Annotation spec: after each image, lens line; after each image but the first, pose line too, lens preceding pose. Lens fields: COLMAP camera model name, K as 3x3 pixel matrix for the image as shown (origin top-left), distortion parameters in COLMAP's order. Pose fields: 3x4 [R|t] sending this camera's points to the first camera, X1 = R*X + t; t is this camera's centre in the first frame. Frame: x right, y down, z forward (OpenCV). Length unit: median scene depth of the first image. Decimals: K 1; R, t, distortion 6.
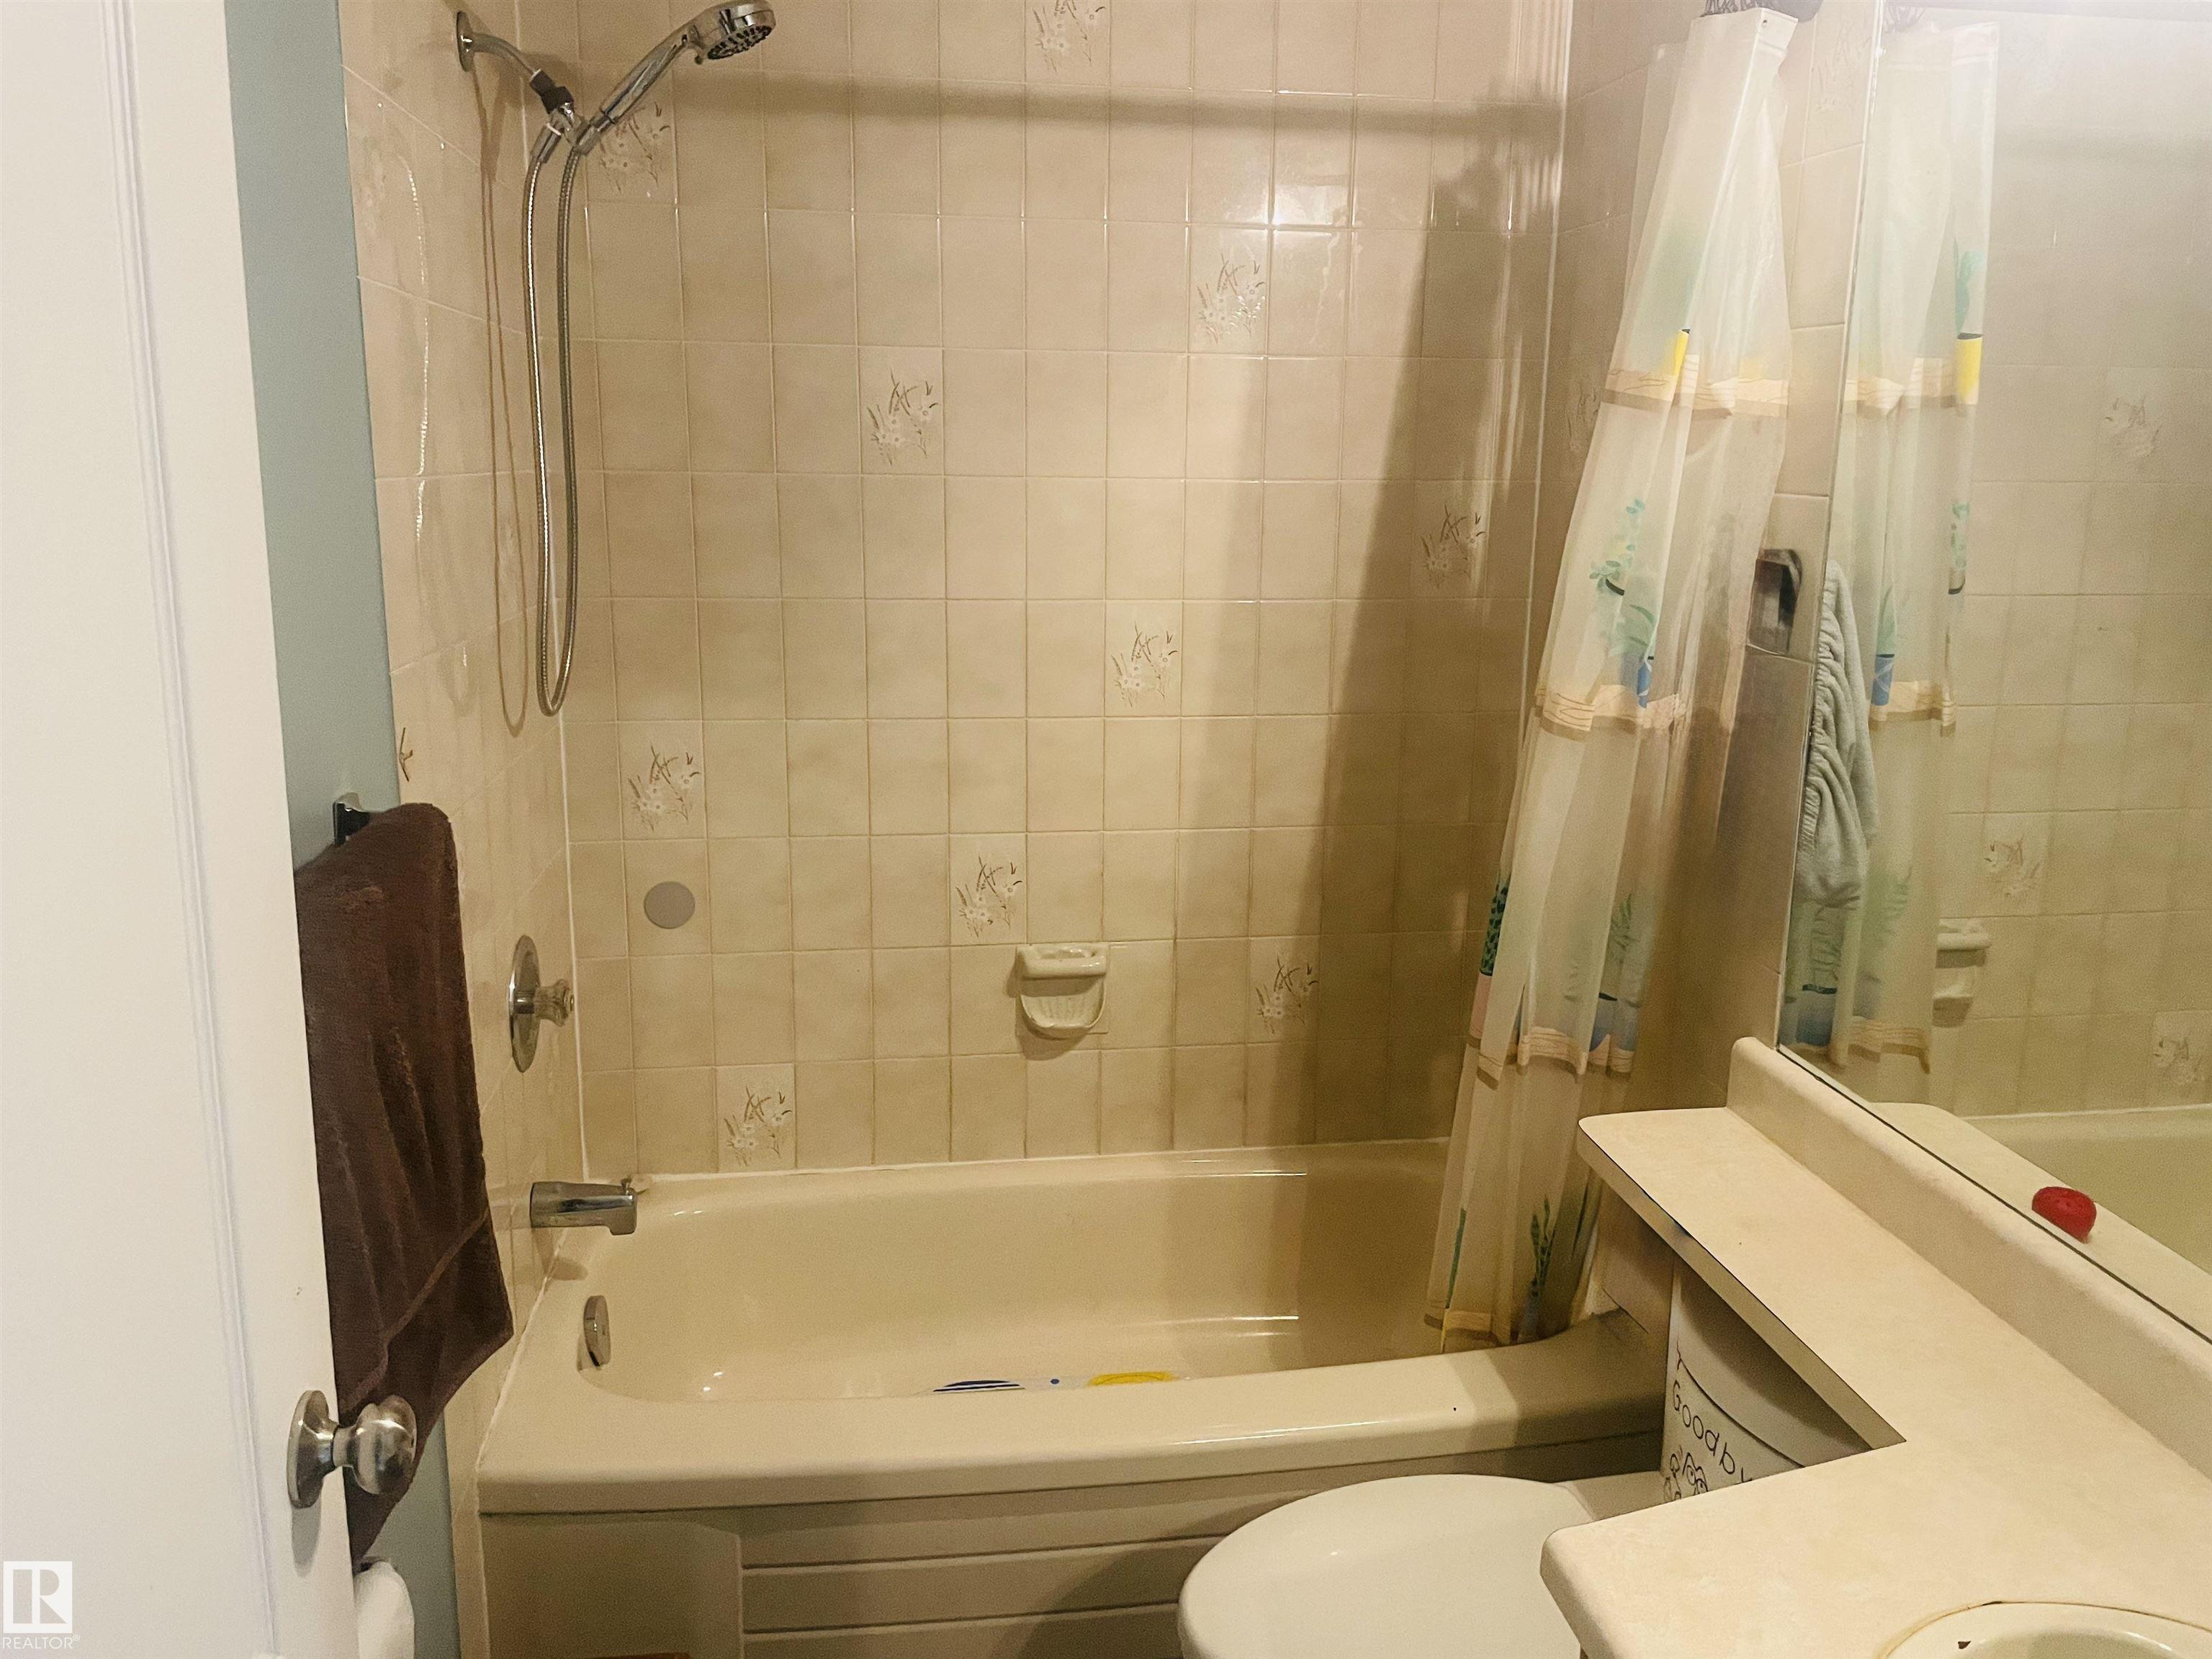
lens RADIAL K [[1687.3, 0, 1100.5], [0, 1687.3, 783.9], [0, 0, 1]] dist [0.105682, -0.134218]
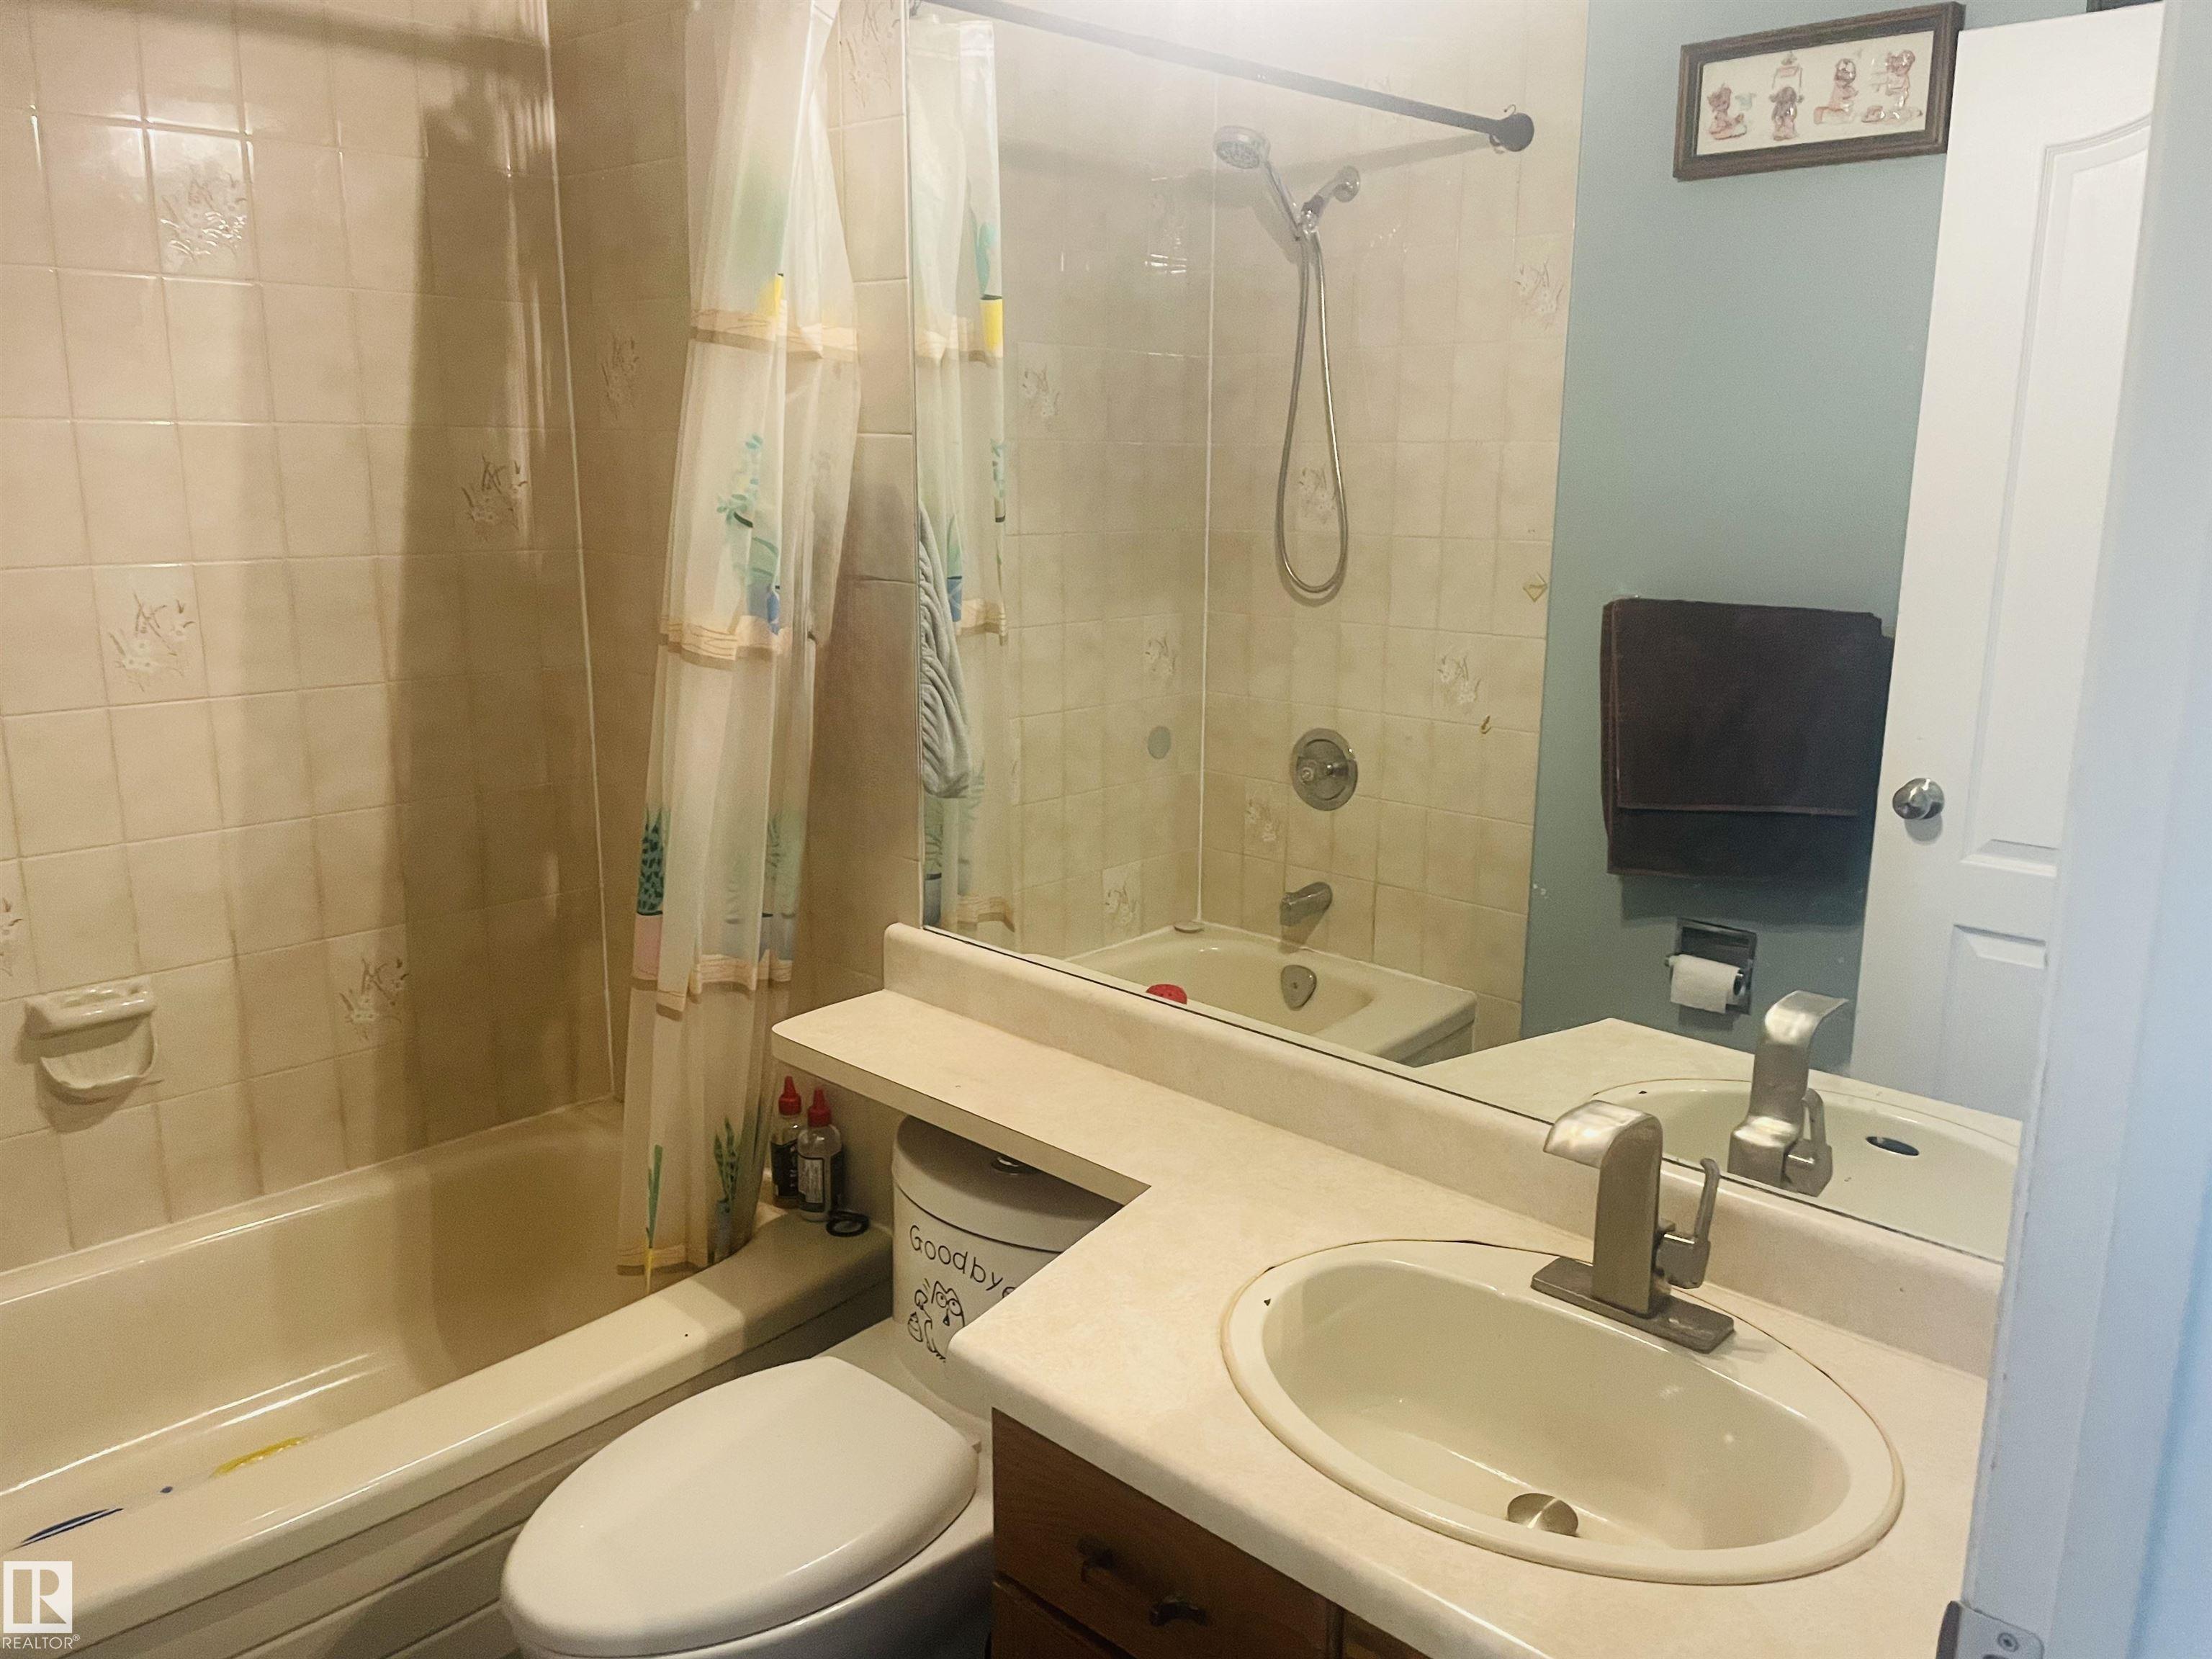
lens RADIAL K [[1702.9, 0, 1106.0], [0, 1702.9, 829.5], [0, 0, 1]] dist [0.120785, -0.188735]
pose [[0.779815, -0.135902, 0.611081, -0.177628], [0.119716, 0.990510, 0.067512, 0.026120], [-0.614456, 0.020509, 0.788684, 0.028366]]
